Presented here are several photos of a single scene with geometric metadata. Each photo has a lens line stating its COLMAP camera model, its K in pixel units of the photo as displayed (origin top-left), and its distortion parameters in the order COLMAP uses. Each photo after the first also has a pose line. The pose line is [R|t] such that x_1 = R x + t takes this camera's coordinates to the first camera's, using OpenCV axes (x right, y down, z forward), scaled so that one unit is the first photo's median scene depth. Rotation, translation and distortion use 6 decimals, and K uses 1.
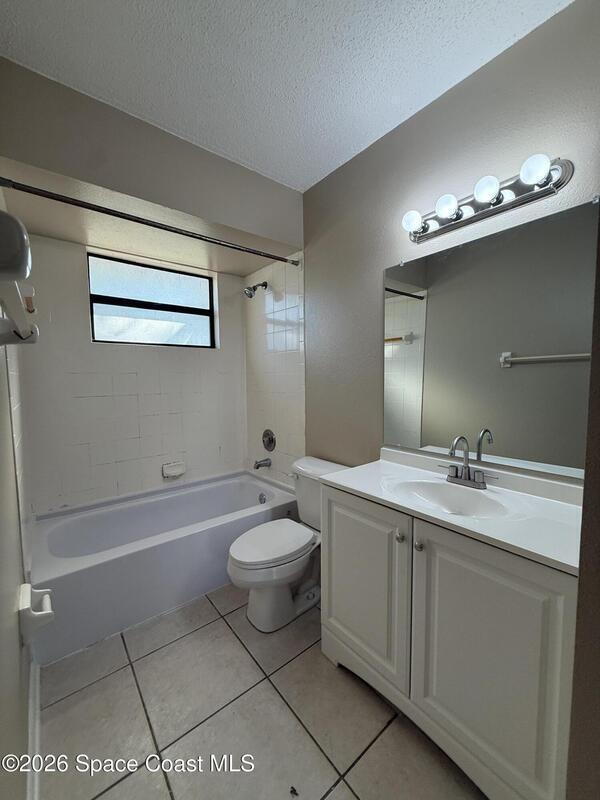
lens RADIAL K [[318.0, 0, 300.0], [0, 318.0, 400.0], [0, 0, 1]] dist [-0.000145, 0.000084]
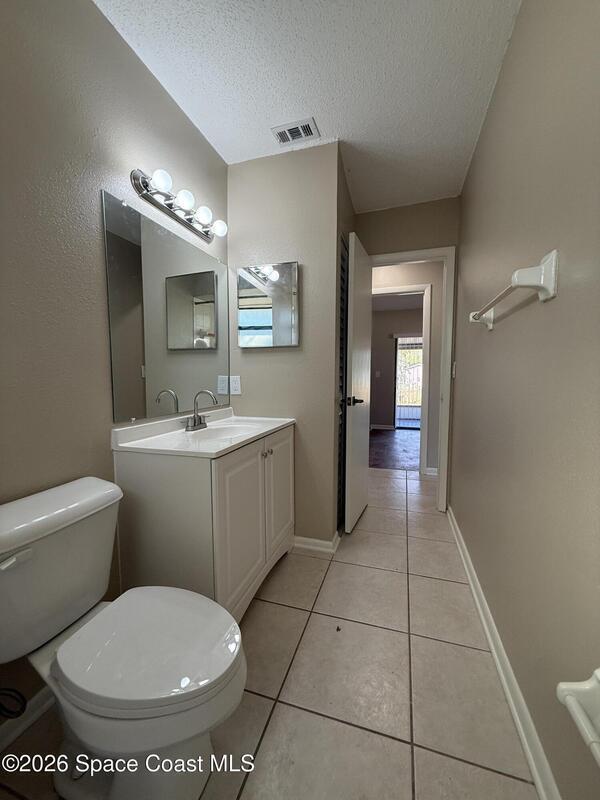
lens RADIAL K [[318.0, 0, 300.0], [0, 318.0, 400.0], [0, 0, 1]] dist [-0.000145, 0.000084]
pose [[-0.552171, -0.050929, 0.832174, -0.795643], [0.063495, 0.992665, 0.102882, 0.039914], [-0.831310, 0.109648, -0.544887, 1.353482]]
